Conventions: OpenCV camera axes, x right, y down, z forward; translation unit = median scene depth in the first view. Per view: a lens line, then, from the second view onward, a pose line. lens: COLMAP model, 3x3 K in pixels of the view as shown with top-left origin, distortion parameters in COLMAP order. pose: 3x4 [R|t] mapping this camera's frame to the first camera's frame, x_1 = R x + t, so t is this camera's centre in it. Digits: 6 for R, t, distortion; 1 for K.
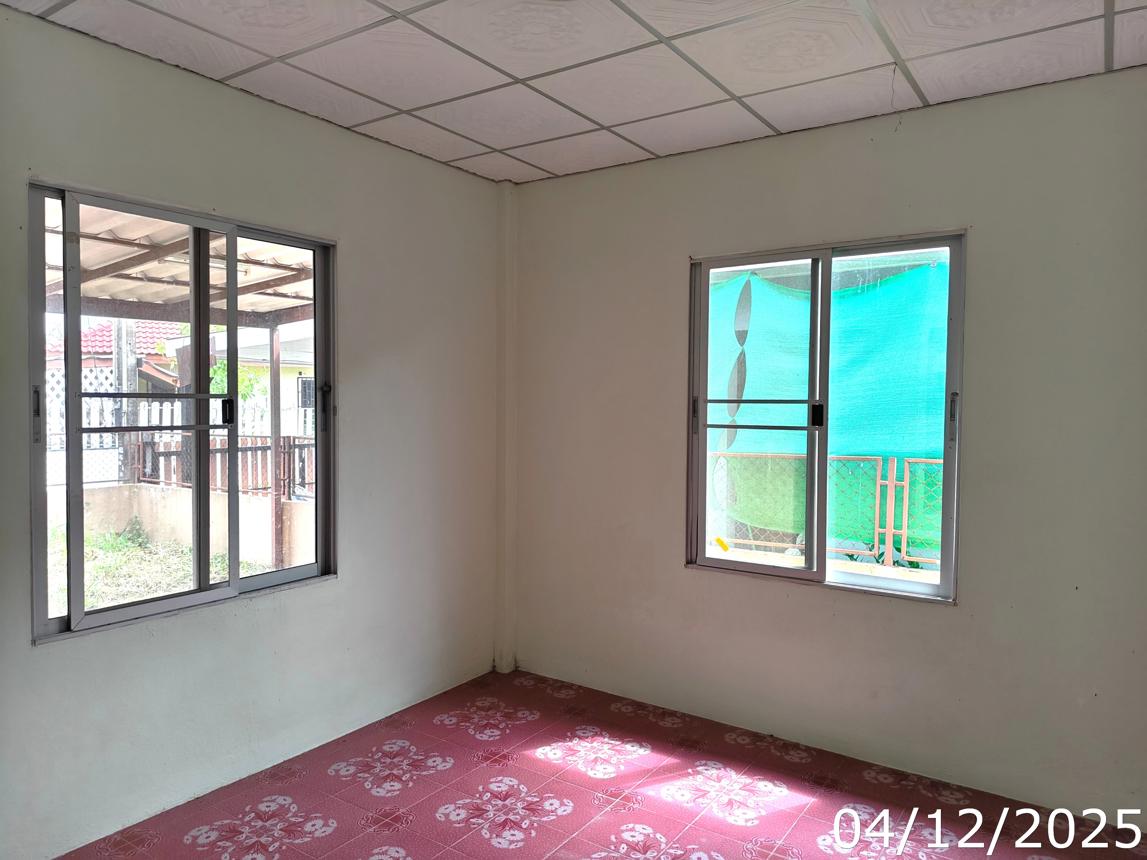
lens RADIAL K [[779.0, 0, 575.9], [0, 779.0, 427.7], [0, 0, 1]] dist [-0.002456, -0.012915]
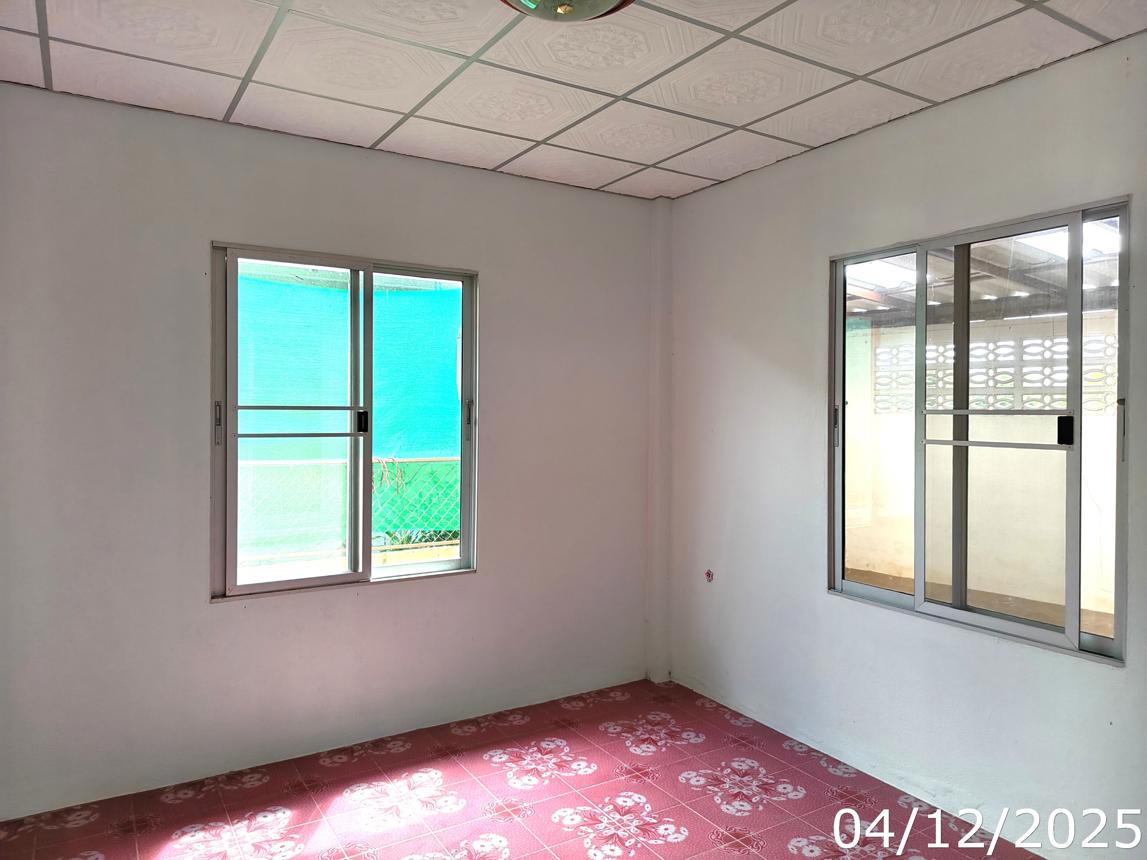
lens RADIAL K [[779.0, 0, 587.2], [0, 779.0, 413.9], [0, 0, 1]] dist [-0.002456, -0.012915]
pose [[0.381590, -0.015380, 0.924204, -0.529617], [0.016331, 0.999818, 0.009896, -0.031381], [-0.924187, 0.011317, 0.381772, 0.322682]]
